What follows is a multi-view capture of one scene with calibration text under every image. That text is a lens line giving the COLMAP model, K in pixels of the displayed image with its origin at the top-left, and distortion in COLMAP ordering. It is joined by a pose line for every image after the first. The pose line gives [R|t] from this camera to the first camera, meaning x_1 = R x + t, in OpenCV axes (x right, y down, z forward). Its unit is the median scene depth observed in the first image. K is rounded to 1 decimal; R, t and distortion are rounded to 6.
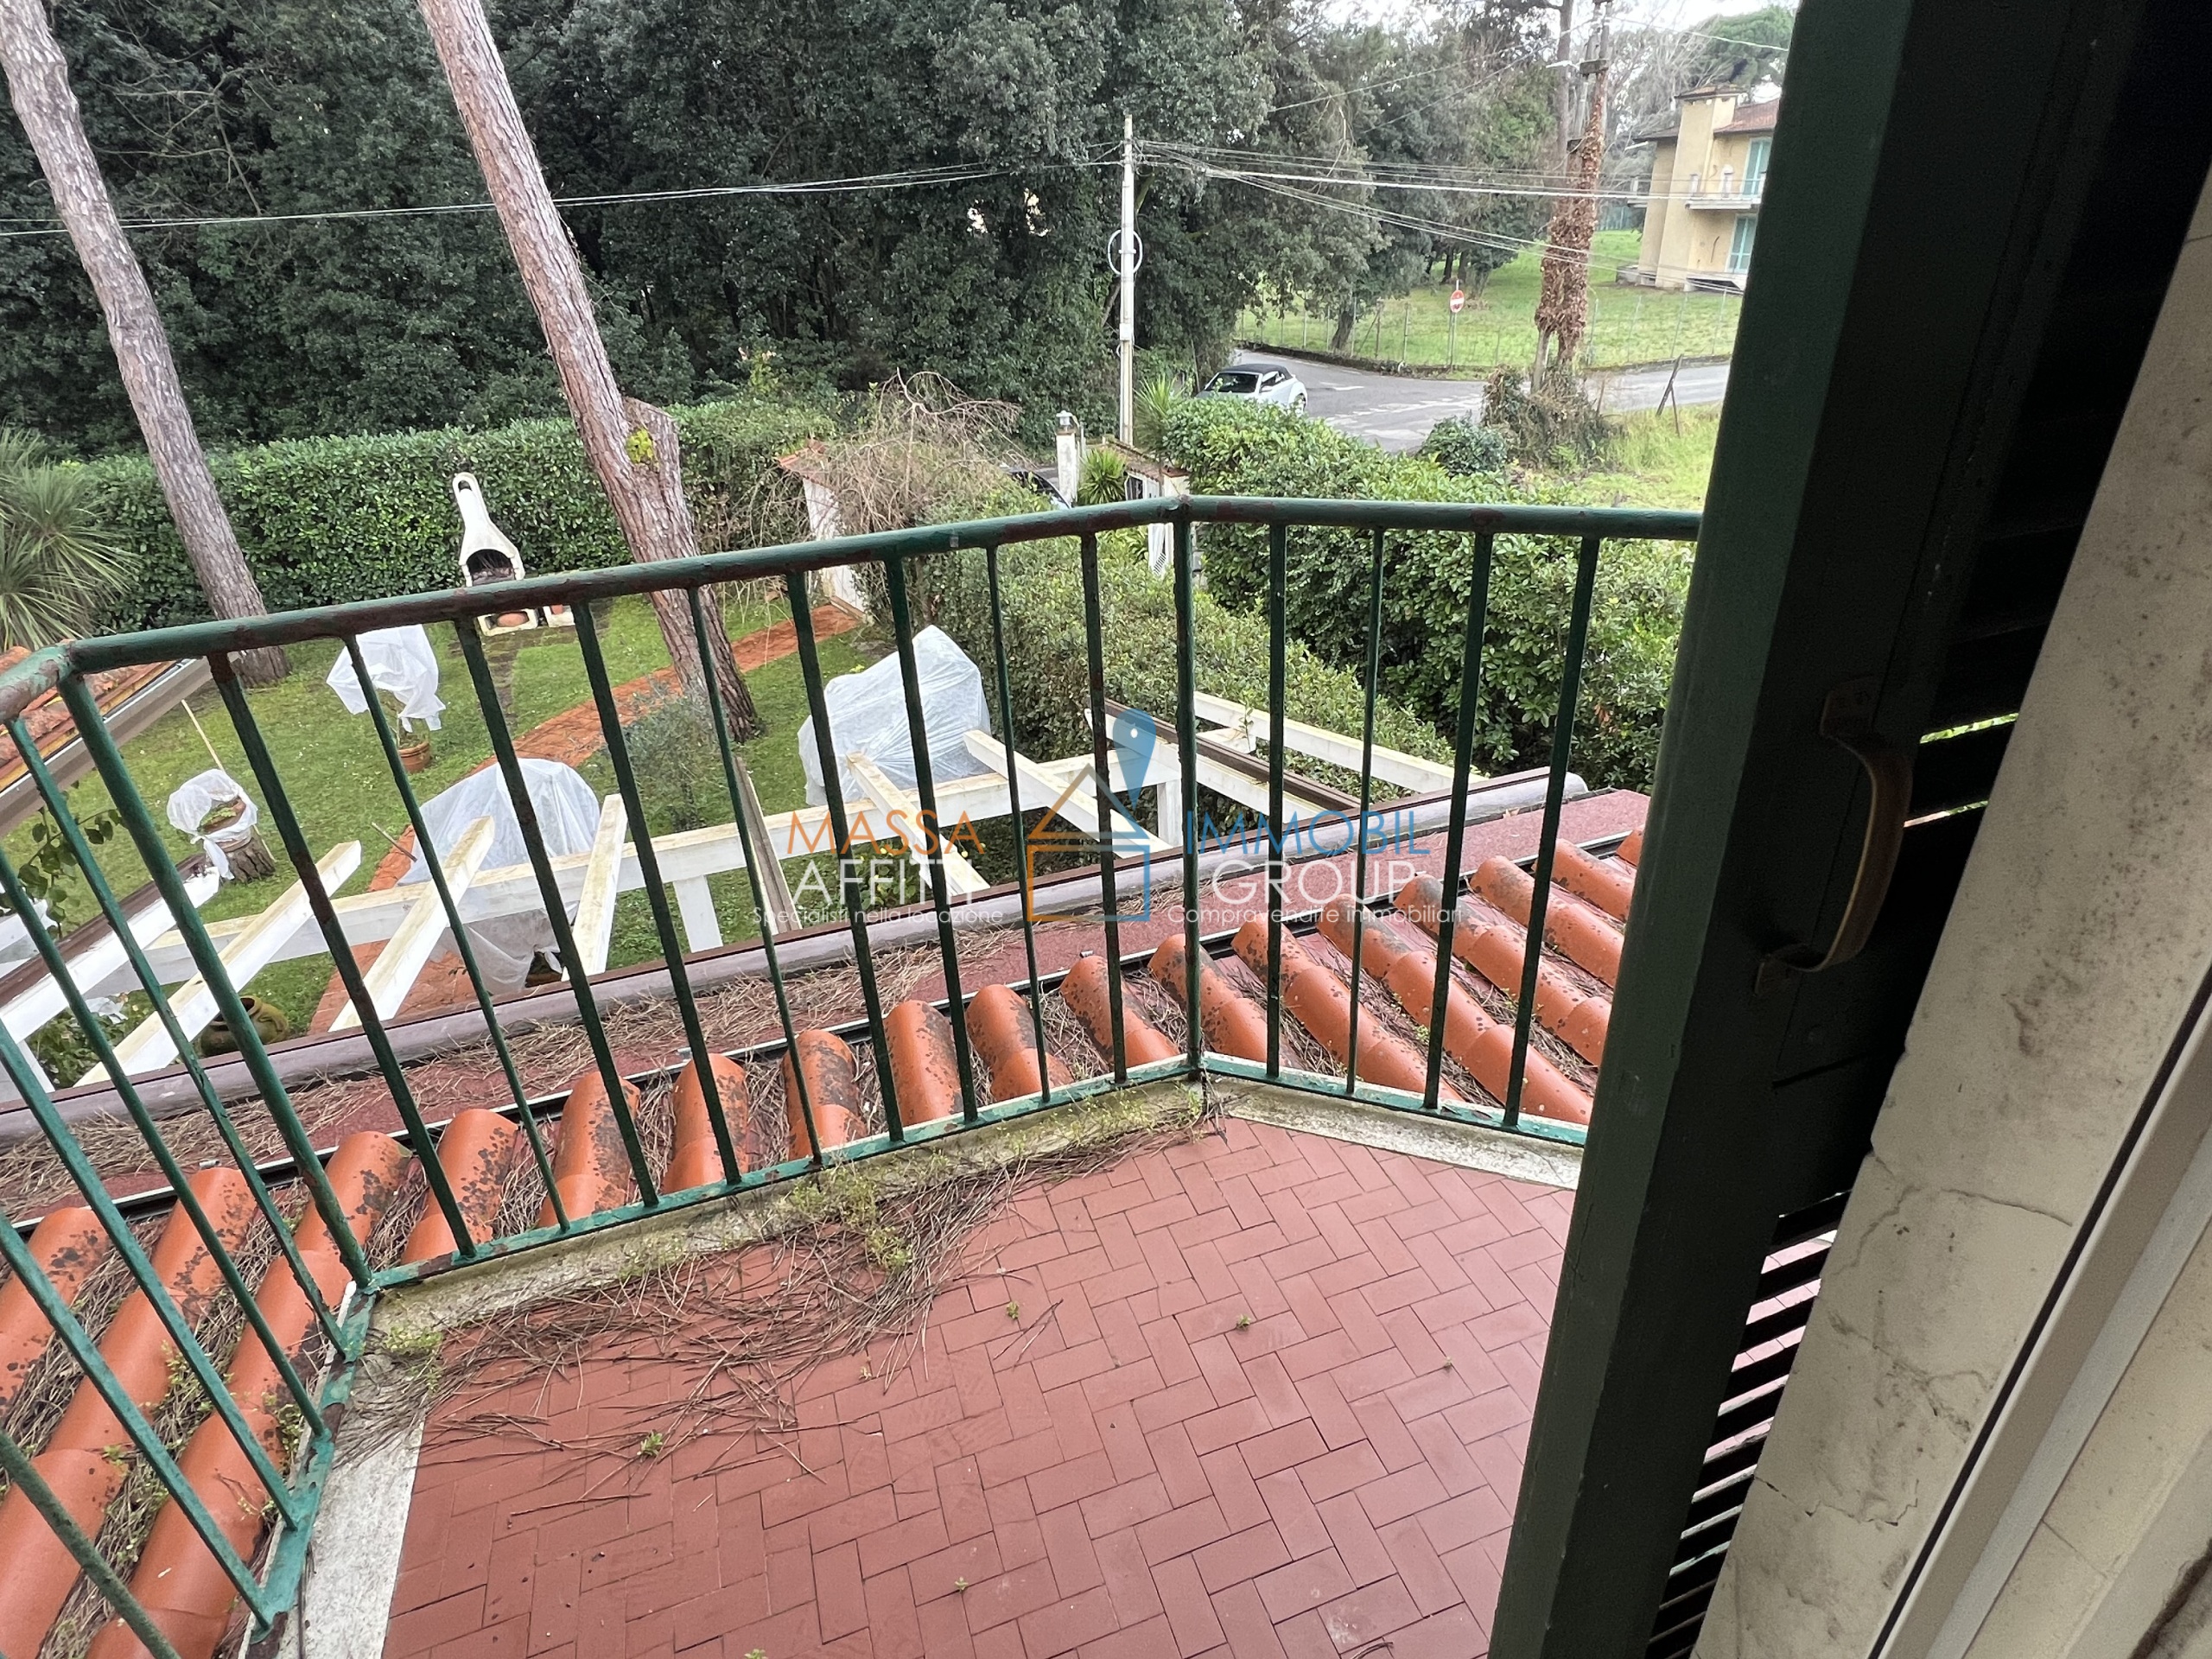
lens RADIAL K [[1174.5, 0, 1122.4], [0, 1174.5, 832.9], [0, 0, 1]] dist [-0.002779, 0.001056]
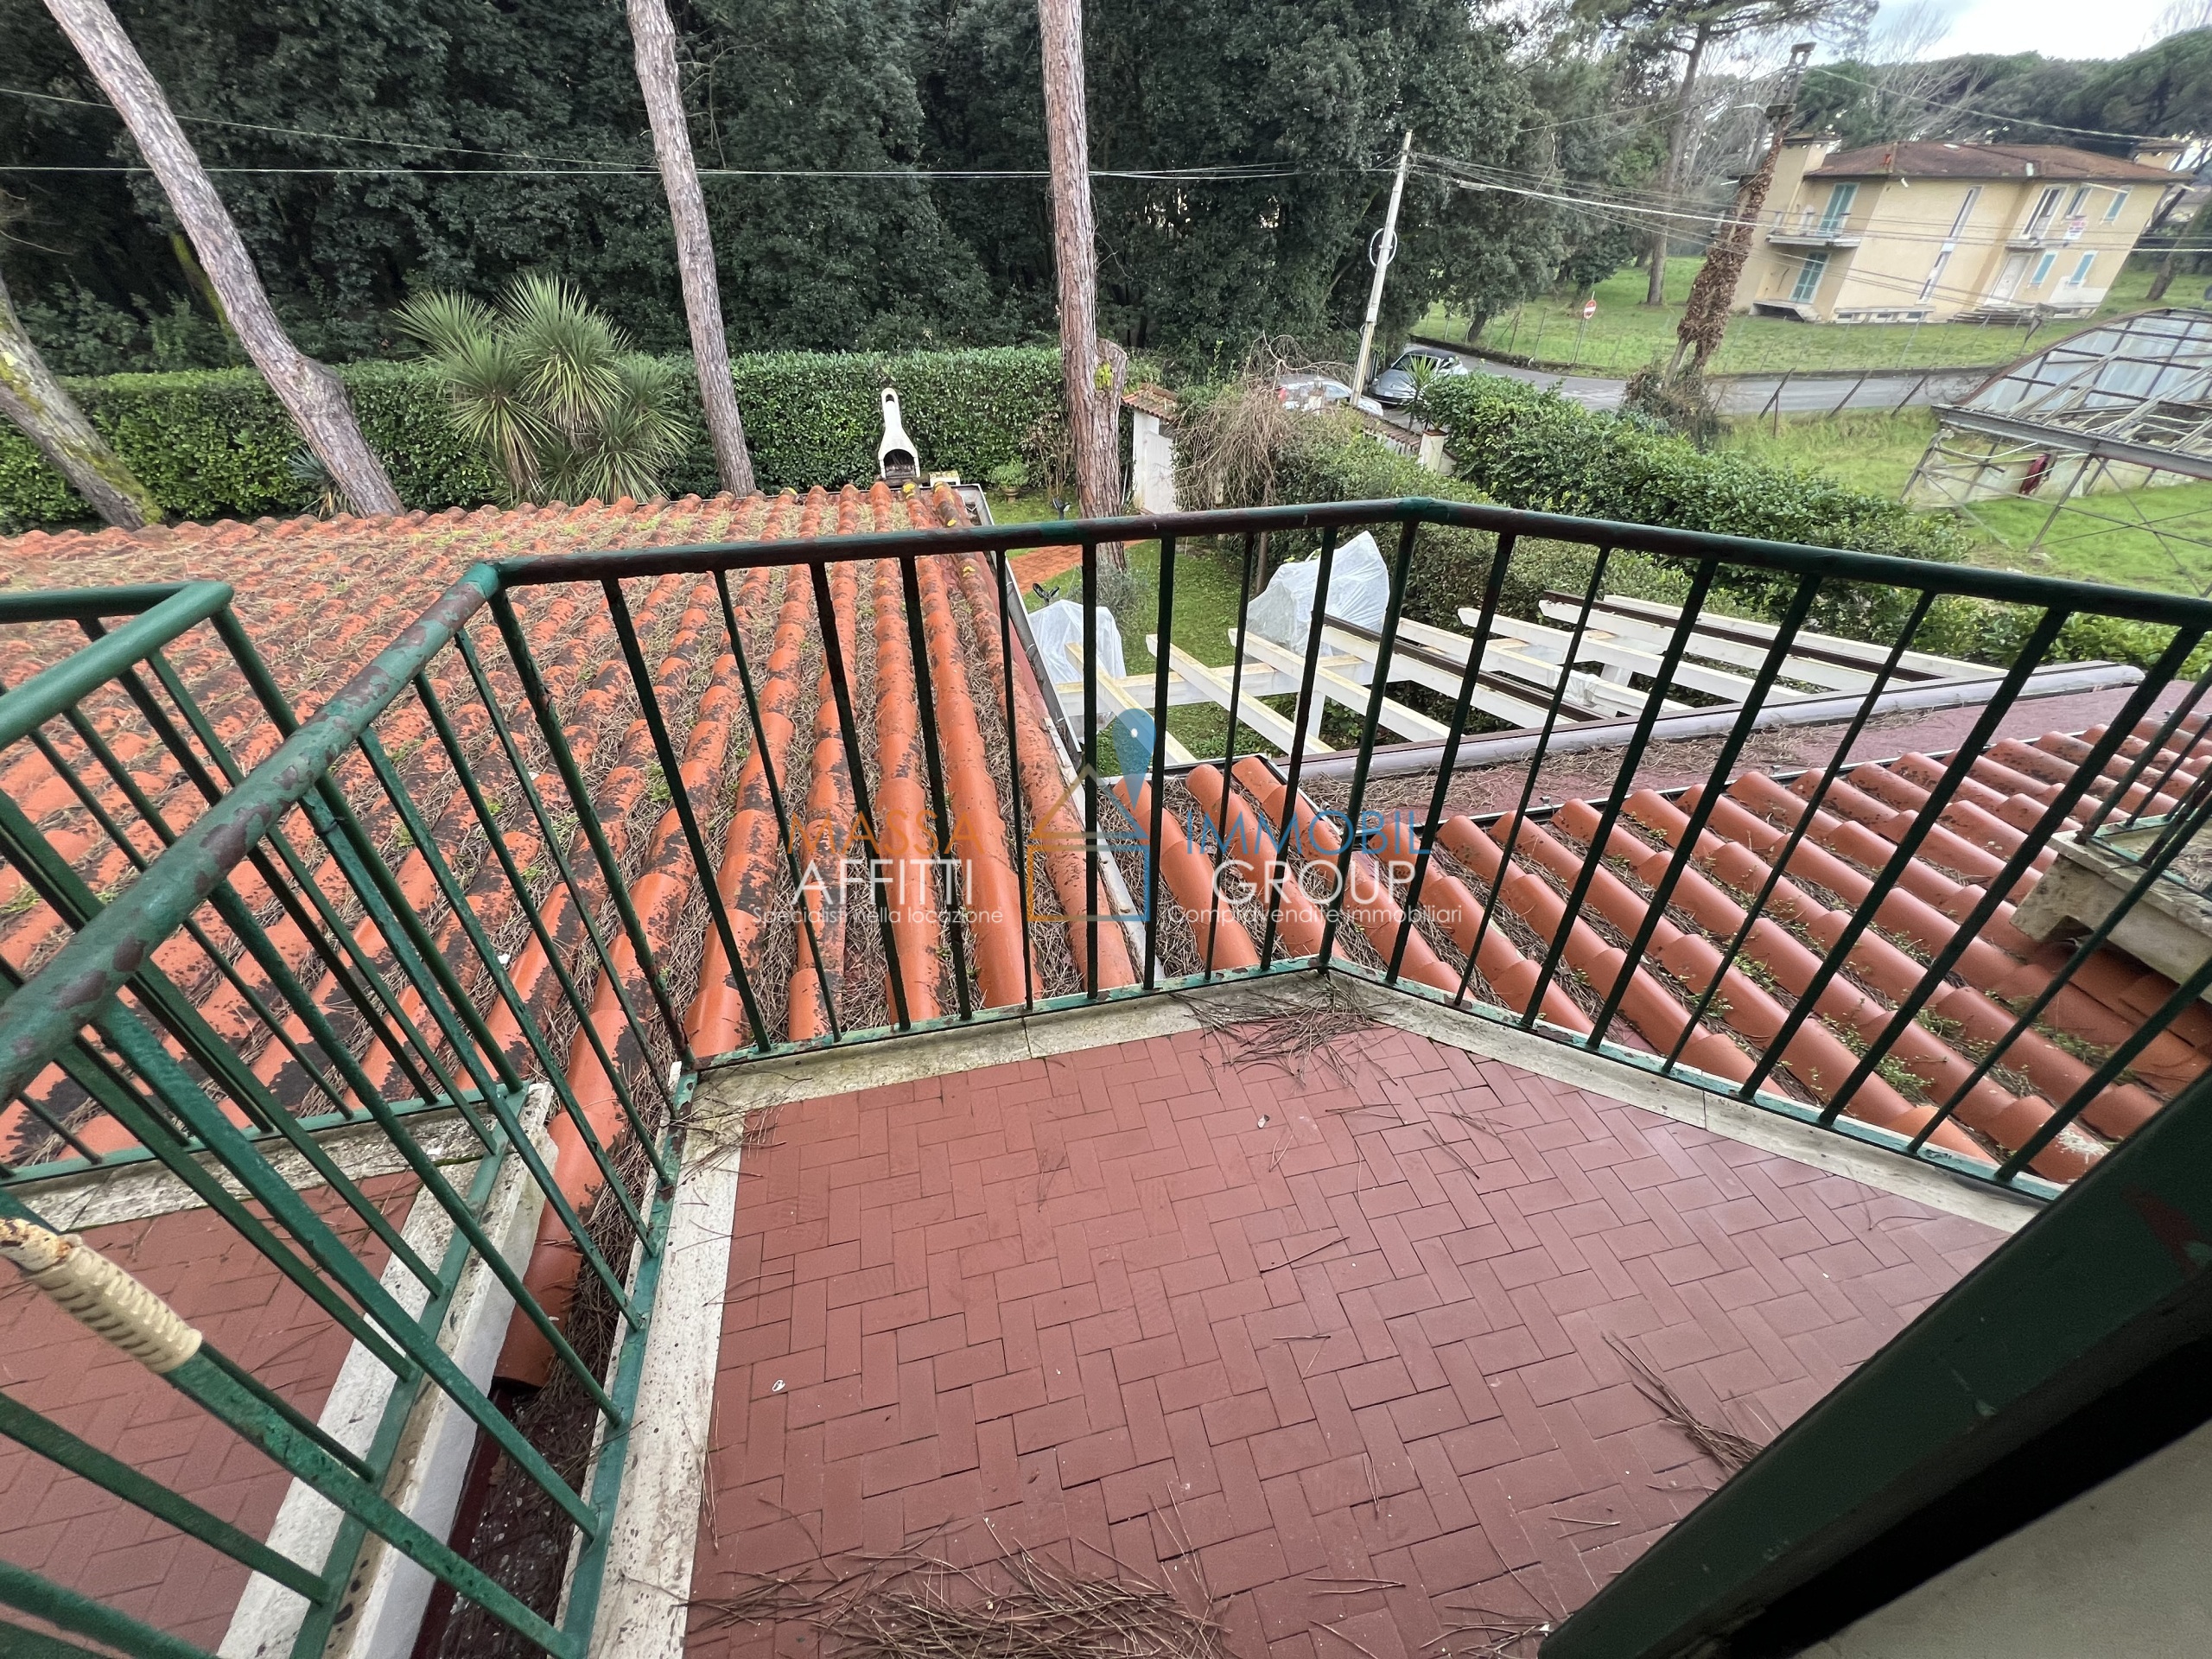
lens RADIAL K [[882.3, 0, 1108.4], [0, 882.3, 828.2], [0, 0, 1]] dist [-0.000544, 0.000052]
pose [[0.992688, 0.107821, -0.054274, -0.177677], [-0.100107, 0.986583, 0.128968, 0.029548], [0.067451, -0.122592, 0.990162, -0.036988]]
